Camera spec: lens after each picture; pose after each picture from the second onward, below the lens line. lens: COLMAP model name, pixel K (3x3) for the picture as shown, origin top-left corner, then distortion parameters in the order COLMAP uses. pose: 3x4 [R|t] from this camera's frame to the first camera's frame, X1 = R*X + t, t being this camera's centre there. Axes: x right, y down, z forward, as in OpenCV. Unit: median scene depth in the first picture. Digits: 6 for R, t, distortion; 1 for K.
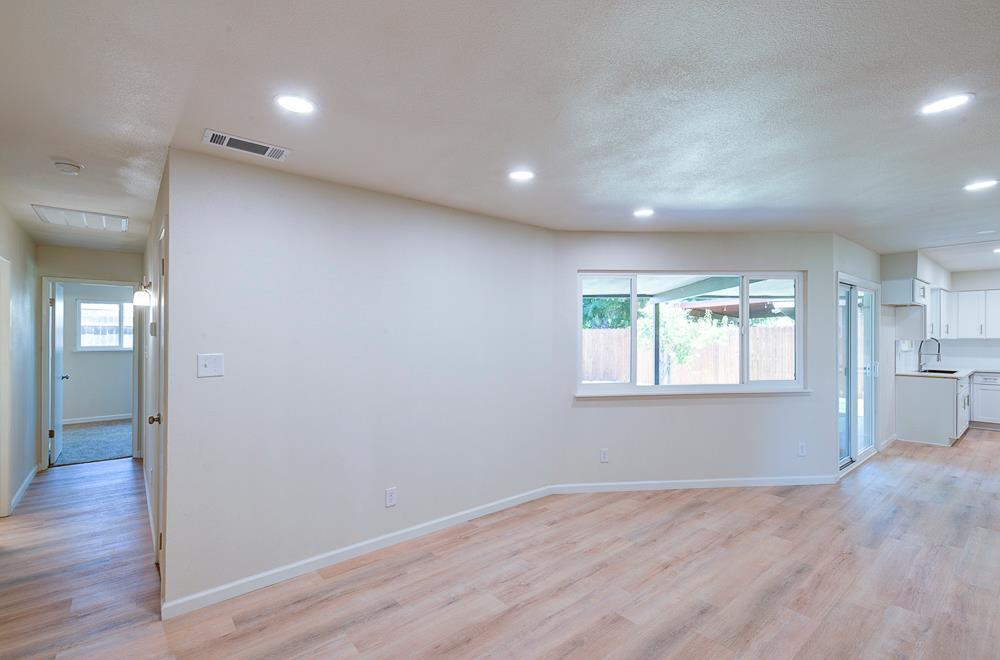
lens RADIAL K [[449.1, 0, 500.0], [0, 449.1, 330.0], [0, 0, 1]] dist [-0.005035, -0.000101]
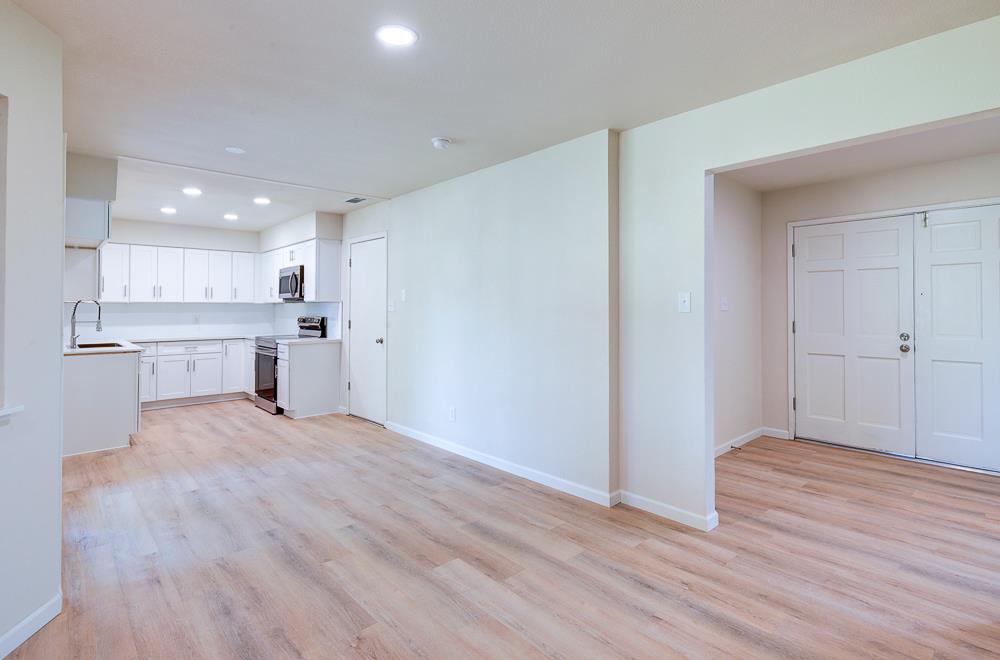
lens RADIAL K [[486.5, 0, 479.9], [0, 486.5, 312.4], [0, 0, 1]] dist [-0.000191, 0.000235]
pose [[-0.029042, -0.005295, 0.999564, 0.173734], [-0.008996, 0.999947, 0.005036, 0.029760], [-0.999538, -0.008846, -0.029088, 0.404375]]
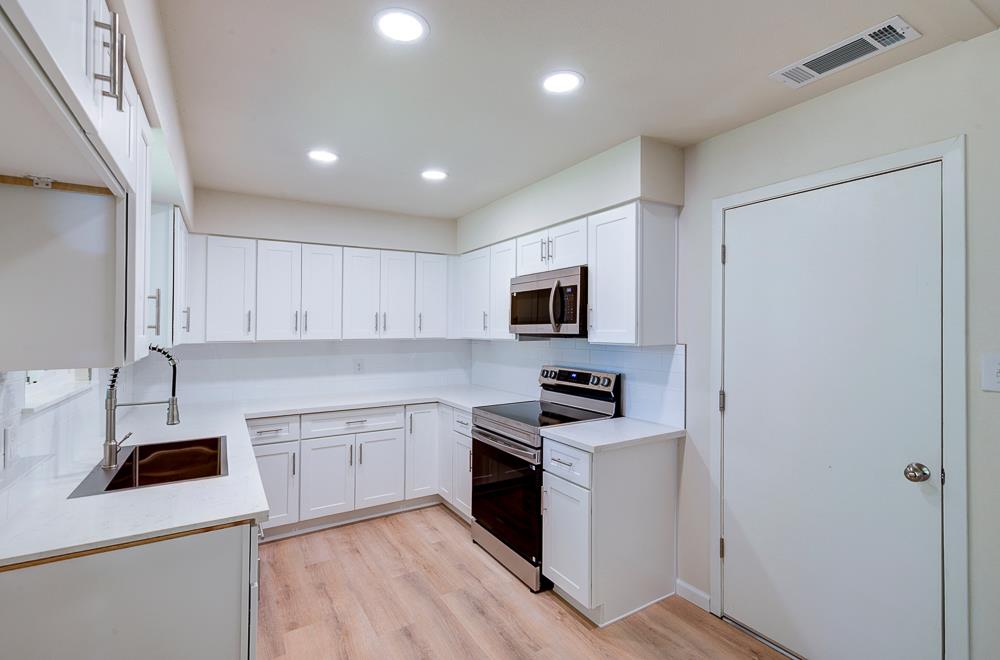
lens RADIAL K [[449.1, 0, 500.0], [0, 449.1, 330.0], [0, 0, 1]] dist [-0.005035, -0.000101]
pose [[0.133022, 0.000434, 0.991113, 0.715038], [-0.007957, 0.999968, 0.000630, 0.005020], [-0.991081, -0.007970, 0.133022, 0.744953]]
